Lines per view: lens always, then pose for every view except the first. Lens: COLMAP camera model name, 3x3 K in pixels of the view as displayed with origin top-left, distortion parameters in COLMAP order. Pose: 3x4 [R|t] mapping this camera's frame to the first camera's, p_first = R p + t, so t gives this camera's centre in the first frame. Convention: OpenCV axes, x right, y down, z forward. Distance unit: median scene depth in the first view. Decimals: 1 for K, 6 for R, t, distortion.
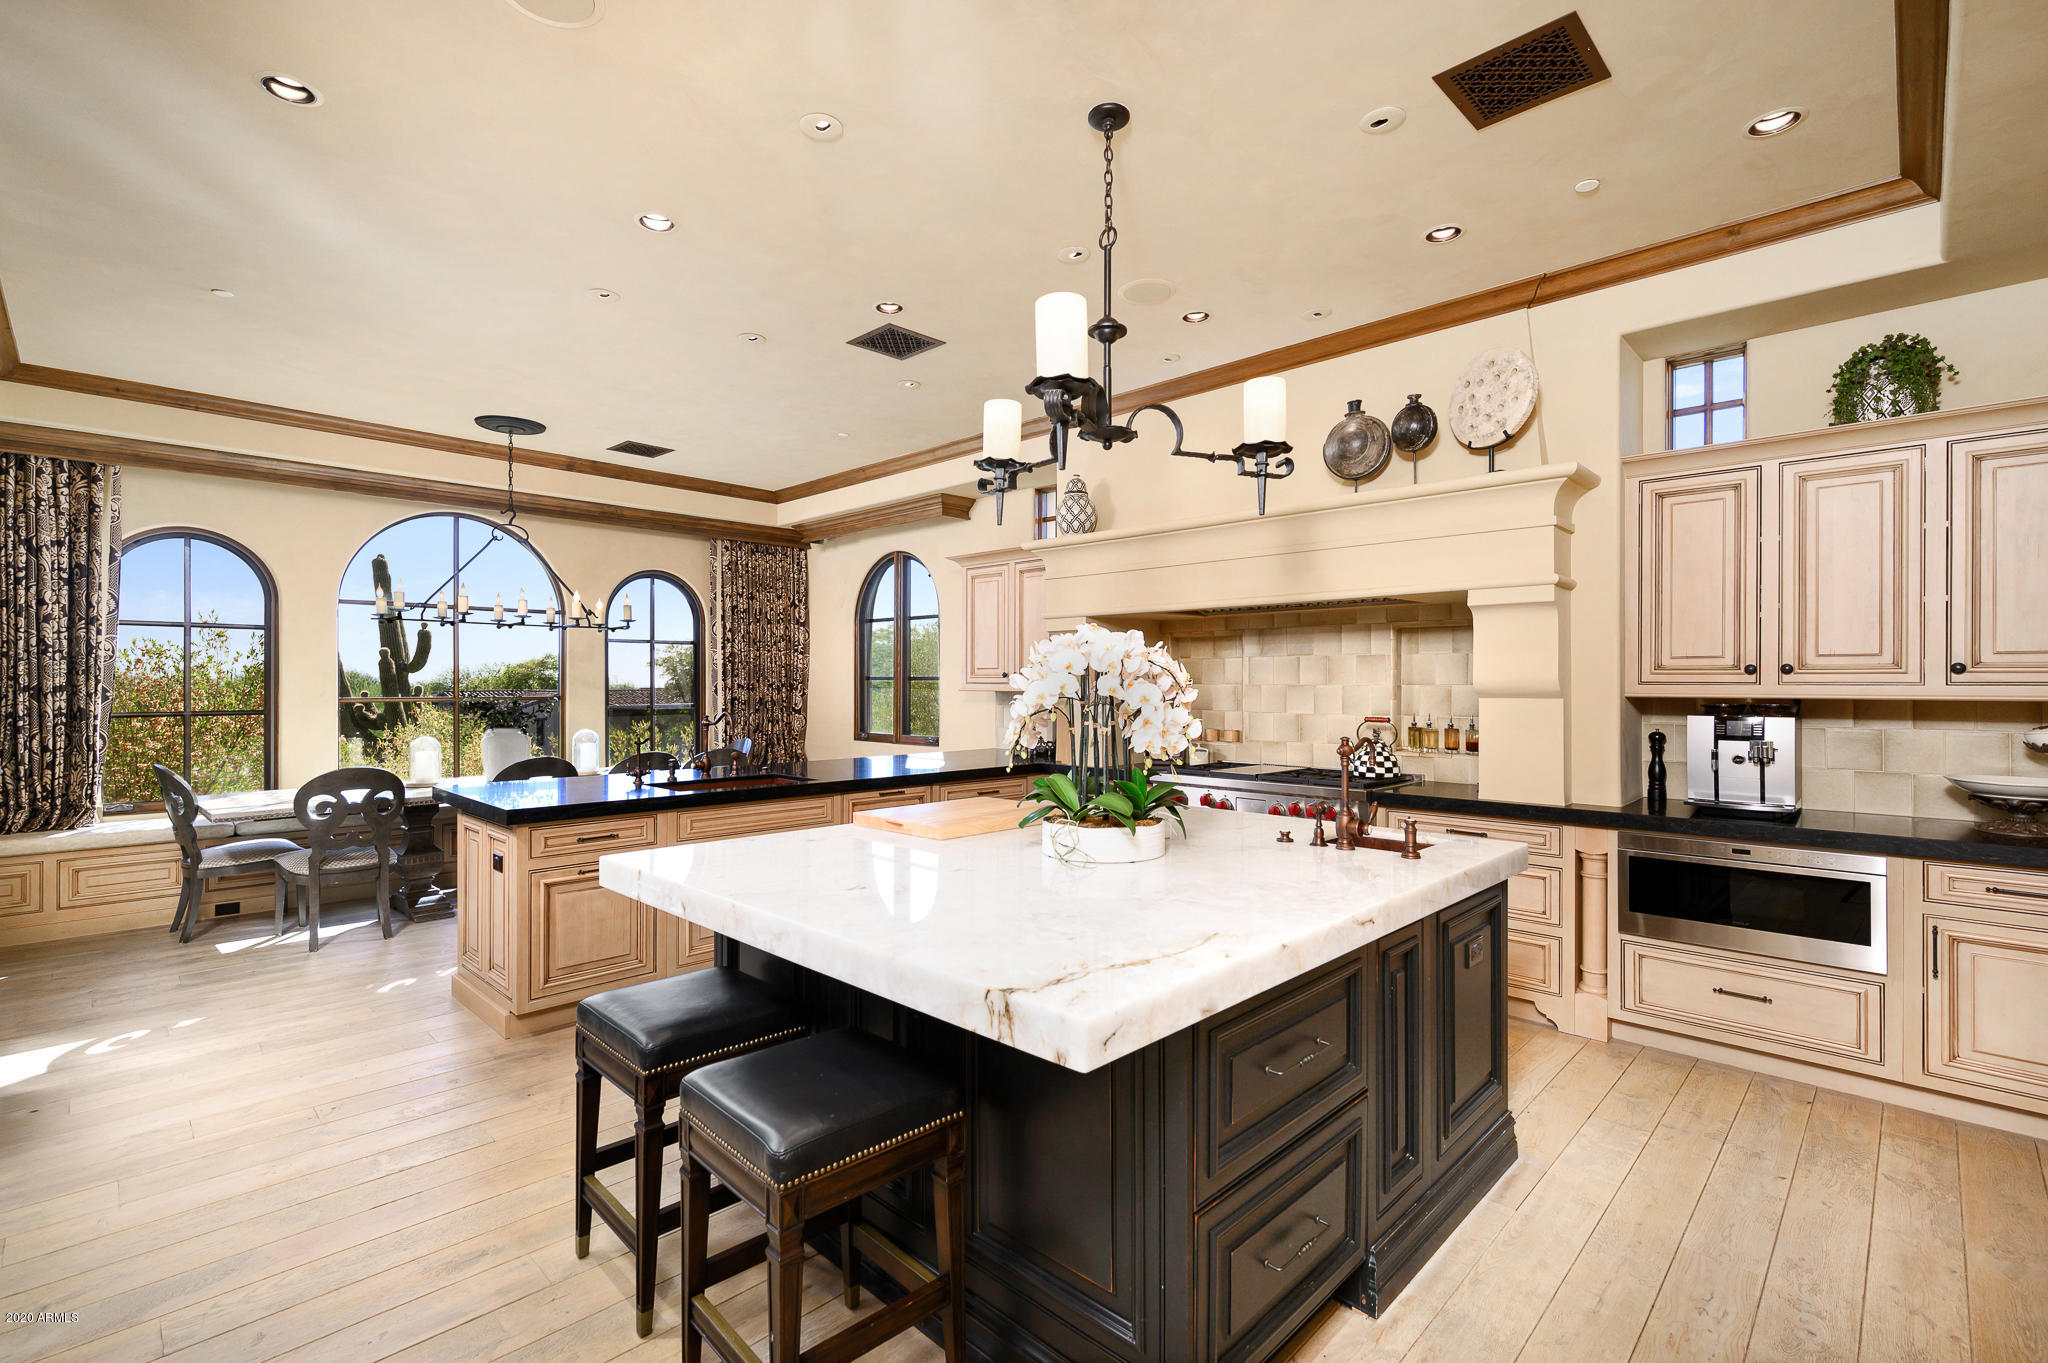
lens RADIAL K [[904.2, 0, 1033.7], [0, 904.2, 677.3], [0, 0, 1]] dist [0.000937, 0.000805]
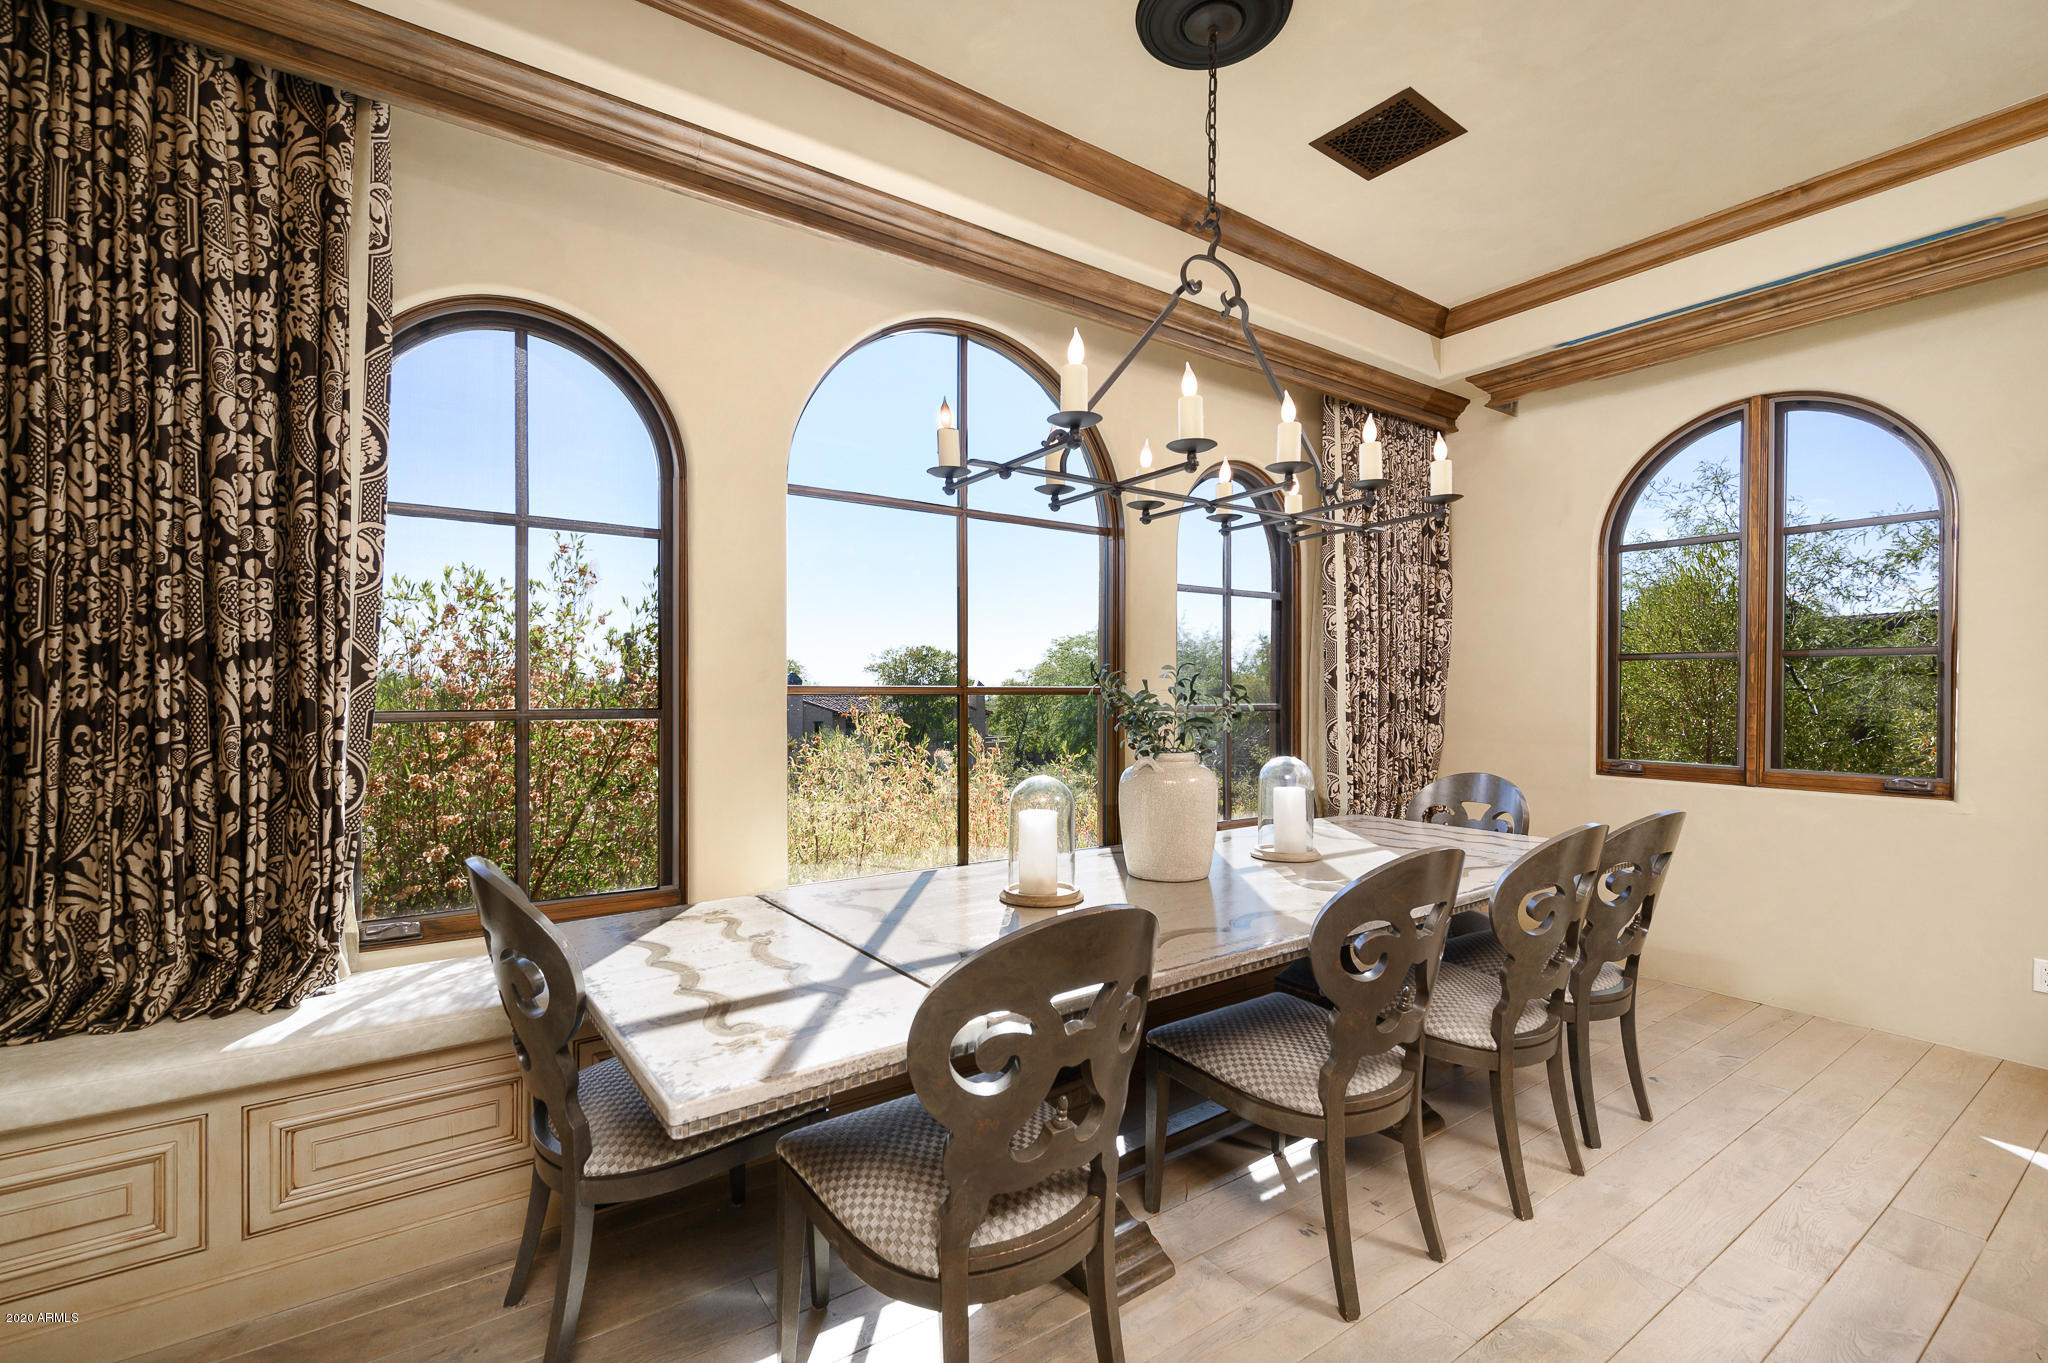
lens RADIAL K [[839.1, 0, 1012.1], [0, 839.1, 693.5], [0, 0, 1]] dist [0.001070, 0.000068]
pose [[0.984359, 0.001010, -0.176171, -0.685179], [0.000104, 0.999980, 0.006314, 0.029254], [0.176174, -0.006234, 0.984339, 0.696153]]
